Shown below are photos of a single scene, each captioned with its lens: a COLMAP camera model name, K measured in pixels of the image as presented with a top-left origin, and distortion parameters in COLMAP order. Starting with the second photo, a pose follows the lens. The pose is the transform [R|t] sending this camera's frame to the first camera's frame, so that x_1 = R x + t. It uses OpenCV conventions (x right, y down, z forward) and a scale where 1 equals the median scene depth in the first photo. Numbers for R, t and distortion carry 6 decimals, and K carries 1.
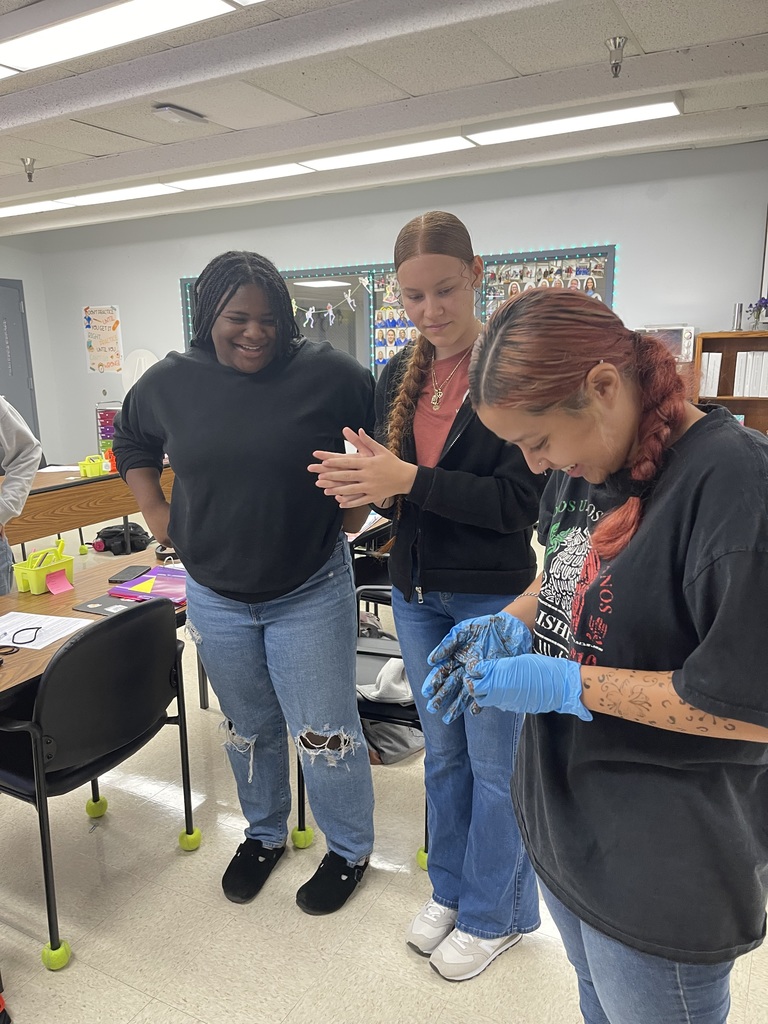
lens RADIAL K [[765.9, 0, 383.1], [0, 765.9, 512.6], [0, 0, 1]] dist [0.010247, -0.001550]
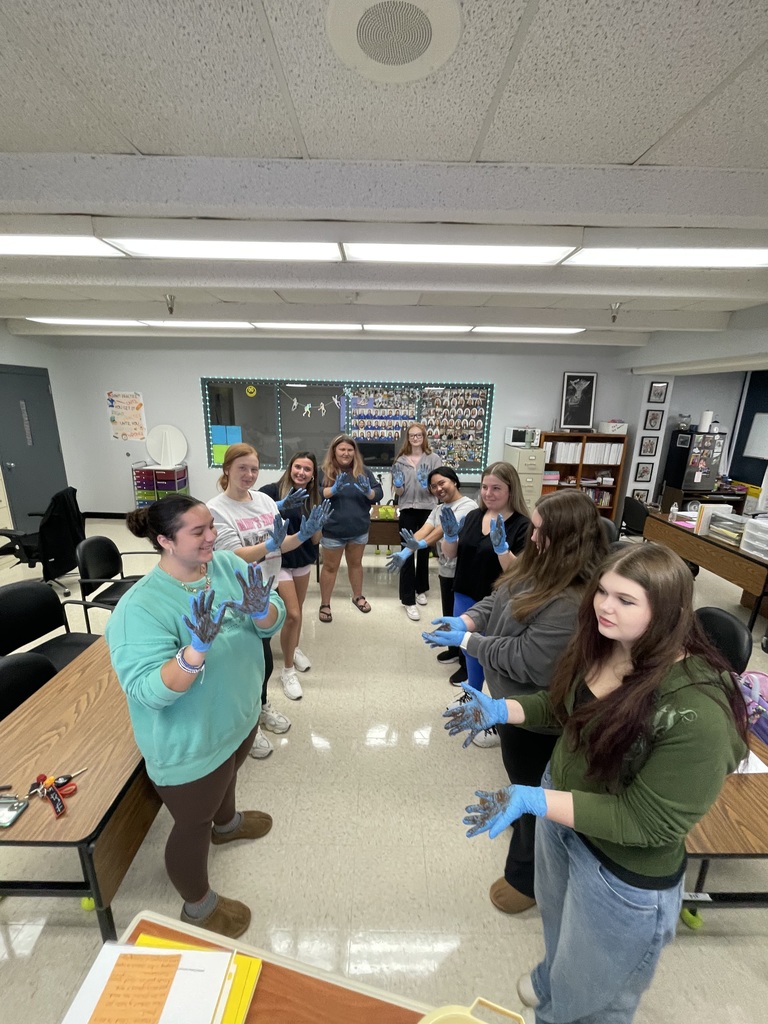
lens RADIAL K [[409.9, 0, 383.5], [0, 409.9, 509.3], [0, 0, 1]] dist [0.001823, 0.000045]
pose [[0.881168, -0.082686, 0.465517, -0.389411], [0.062784, 0.996333, 0.058128, -0.091251], [-0.468616, -0.021994, 0.883128, 0.166603]]
